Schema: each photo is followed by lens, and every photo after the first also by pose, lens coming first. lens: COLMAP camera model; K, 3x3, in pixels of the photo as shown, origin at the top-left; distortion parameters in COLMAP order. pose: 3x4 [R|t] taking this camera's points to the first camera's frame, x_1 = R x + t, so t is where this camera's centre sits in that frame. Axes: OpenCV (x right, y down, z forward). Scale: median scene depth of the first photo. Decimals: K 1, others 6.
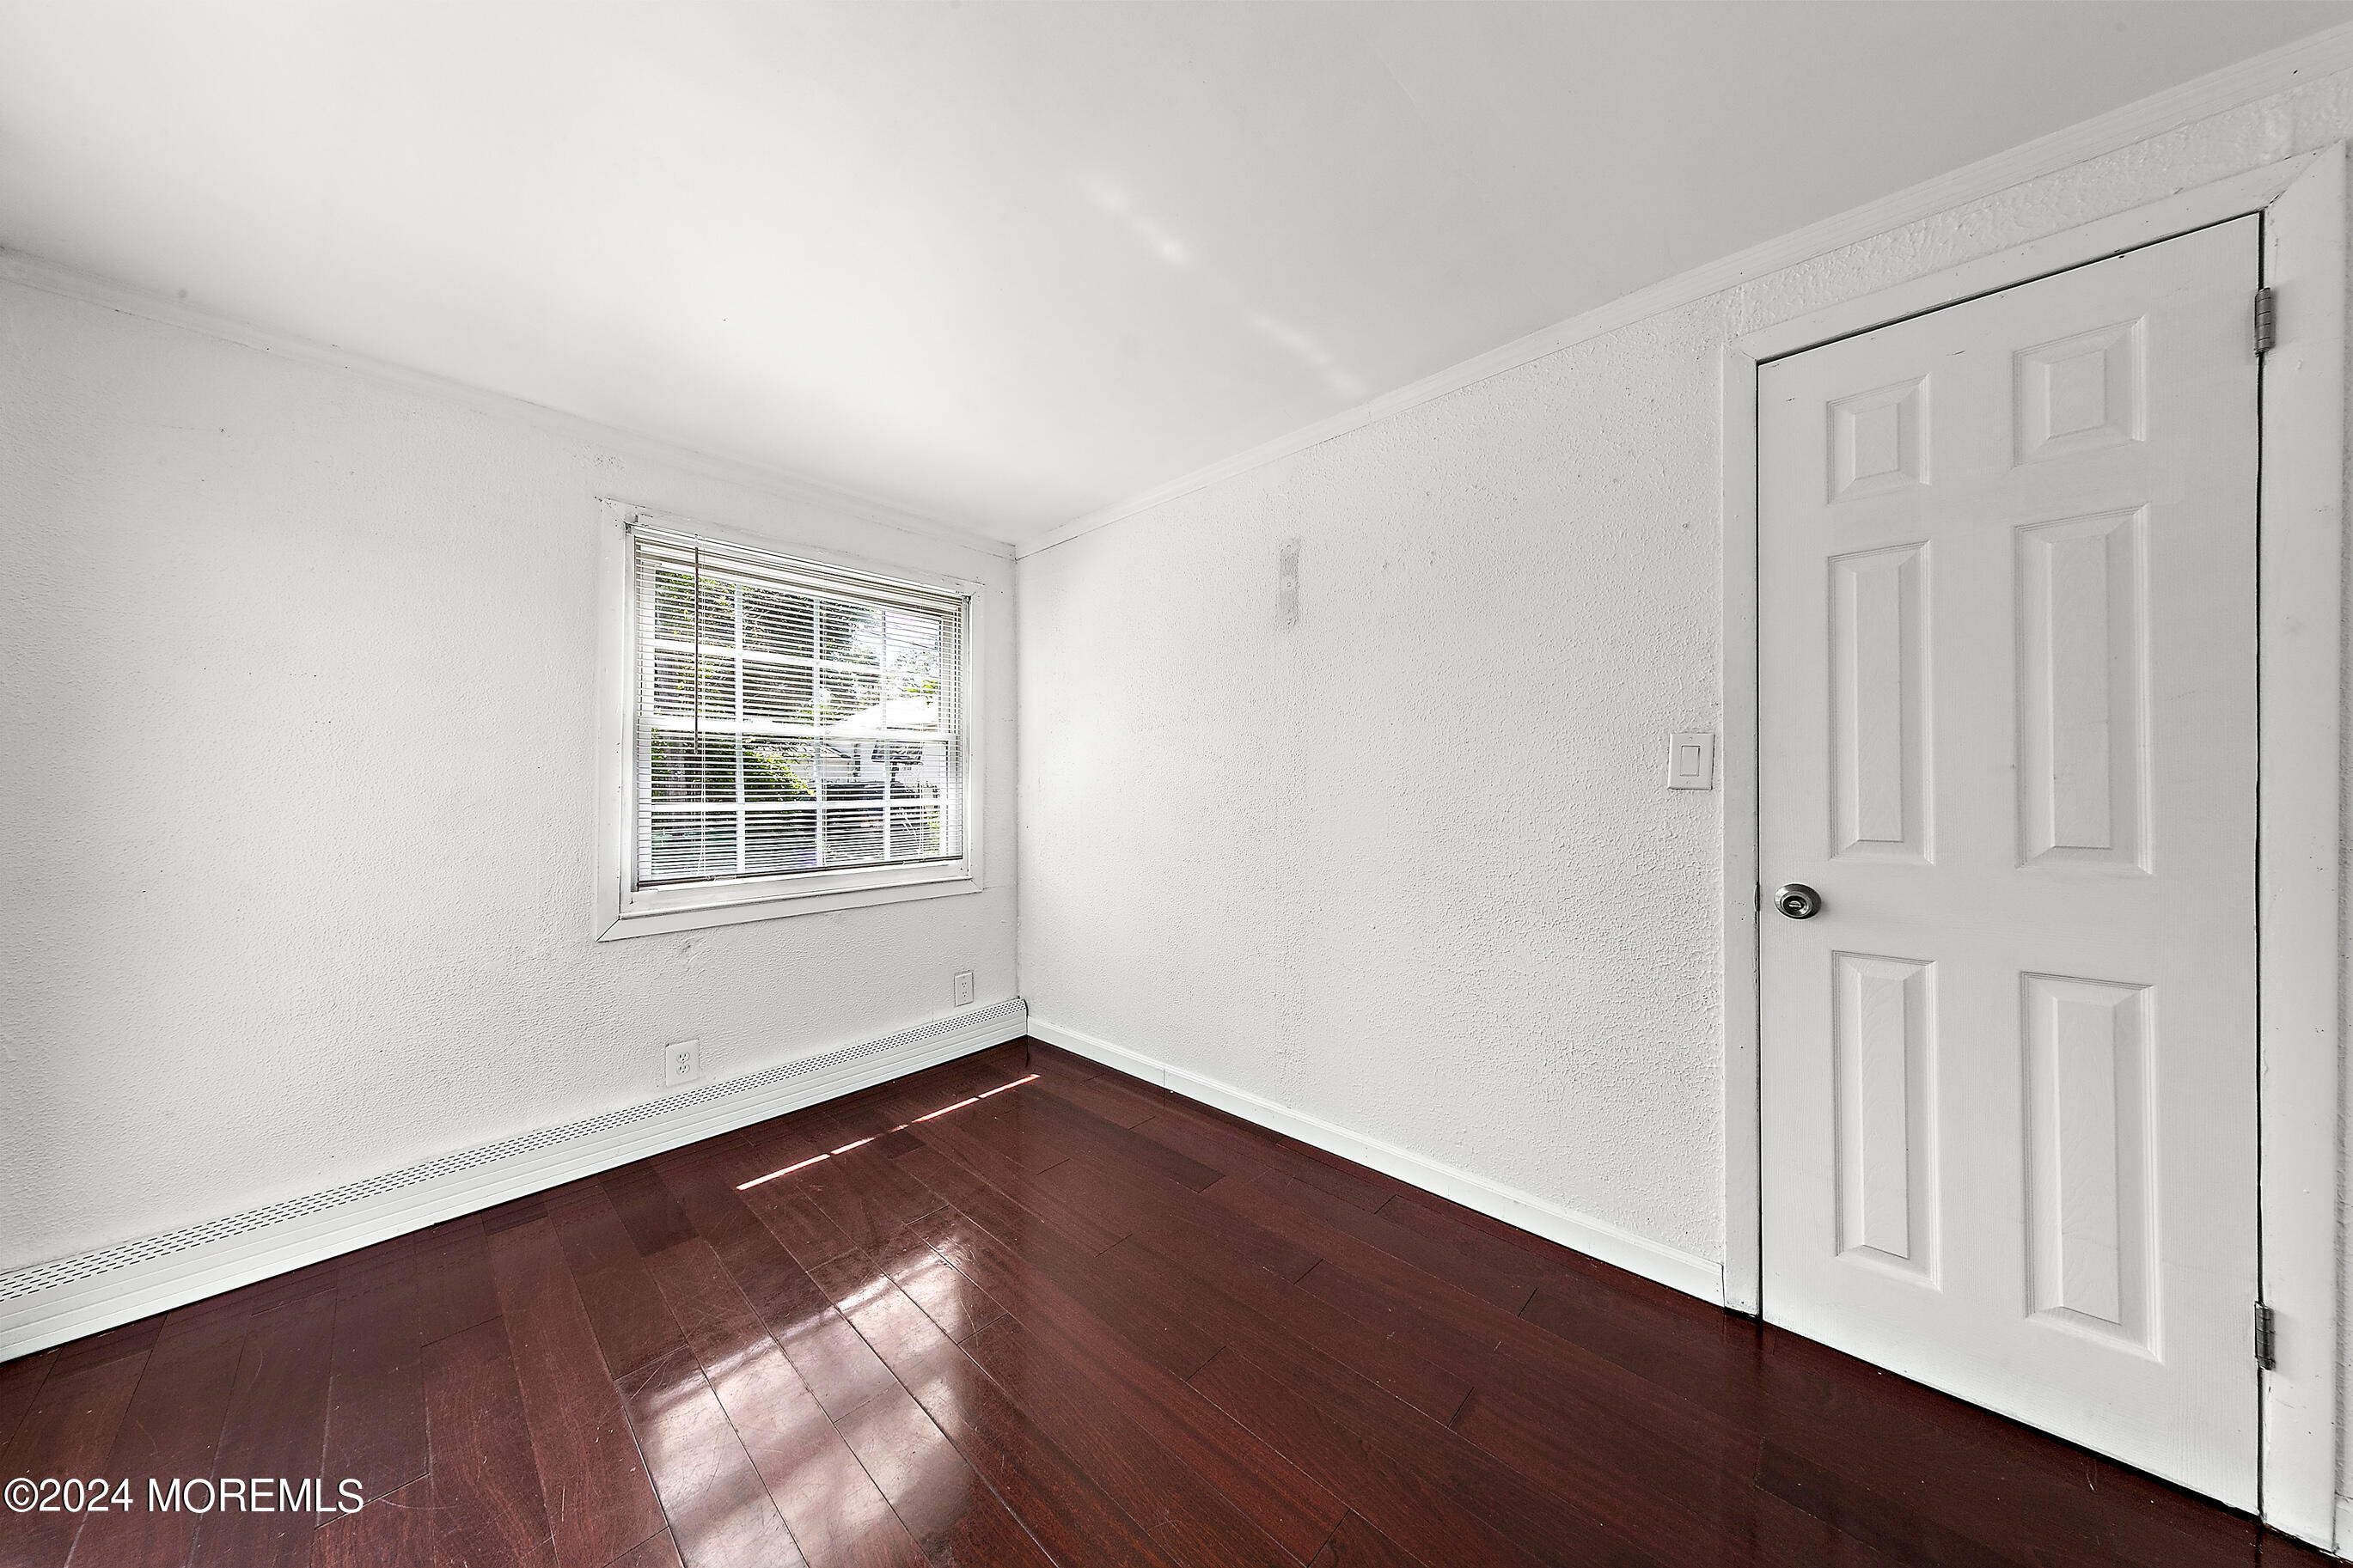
lens RADIAL K [[751.1, 0, 1182.5], [0, 751.1, 785.5], [0, 0, 1]] dist [0.013109, -0.000085]
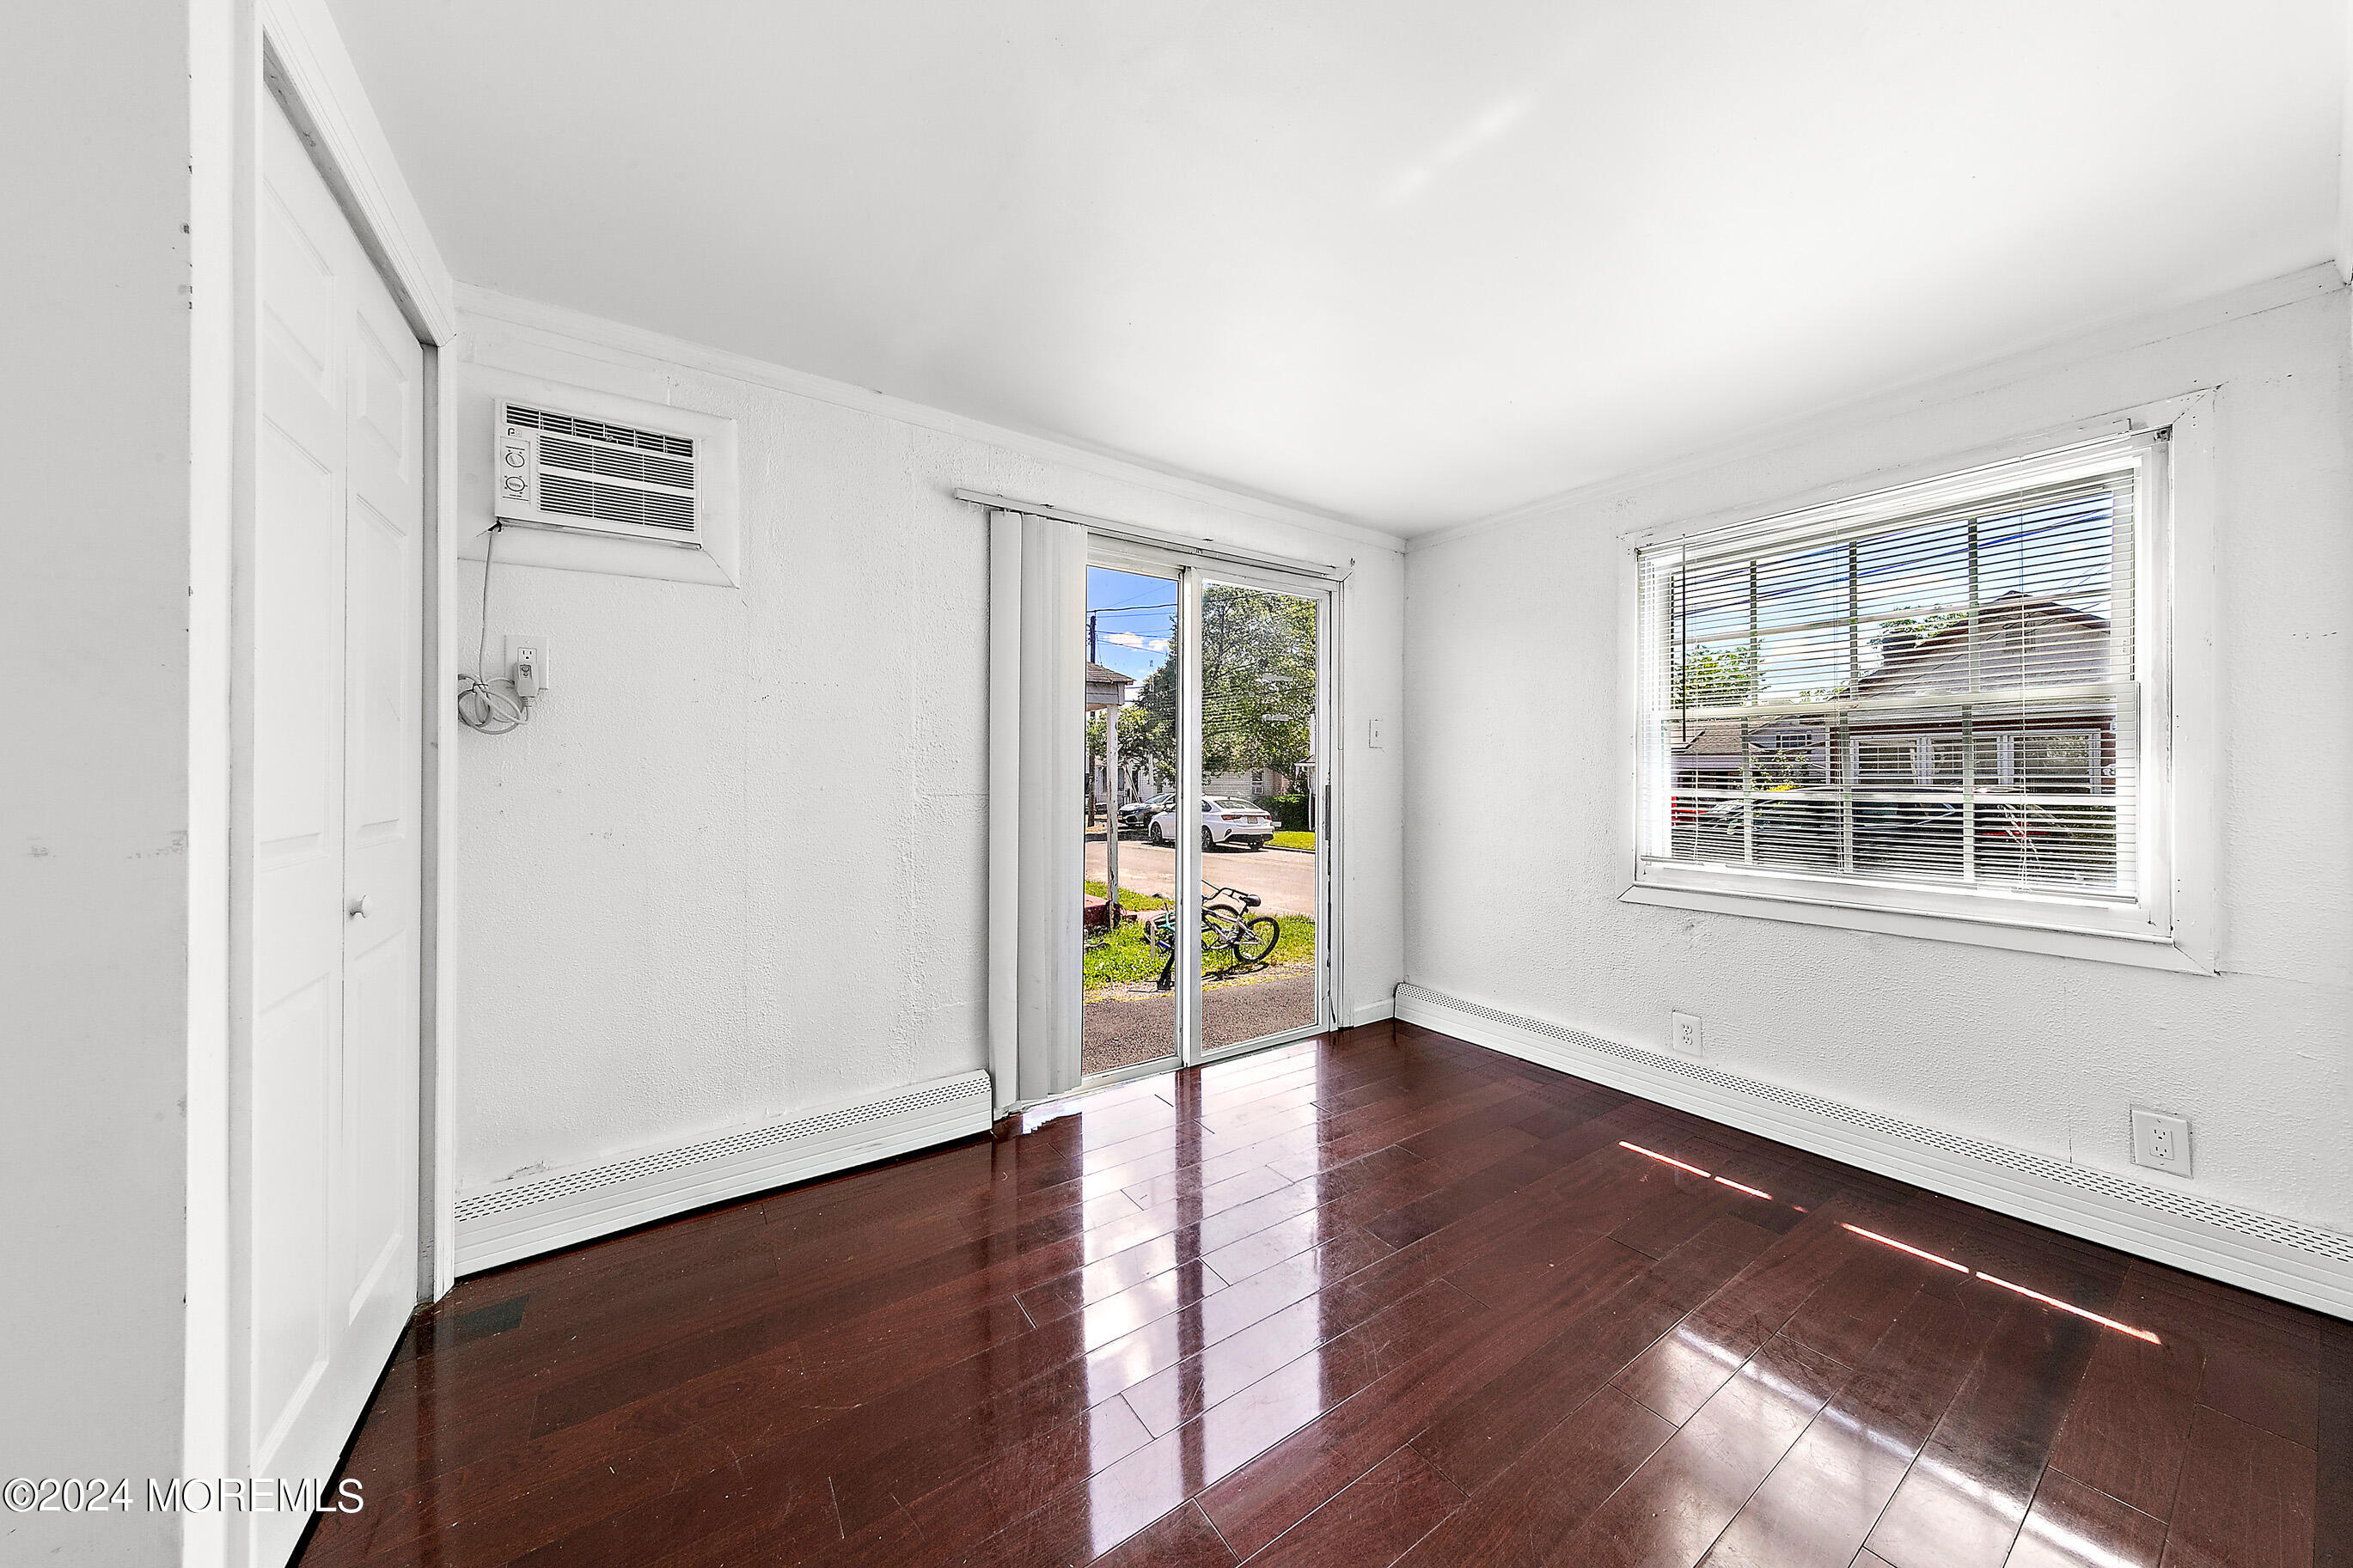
lens RADIAL K [[798.6, 0, 1191.6], [0, 798.6, 771.9], [0, 0, 1]] dist [0.001460, 0.000358]
pose [[-0.216989, 0.006089, -0.976155, 0.581417], [0.005398, 0.999973, 0.005038, -0.011040], [0.976159, -0.004176, -0.217016, 0.561211]]
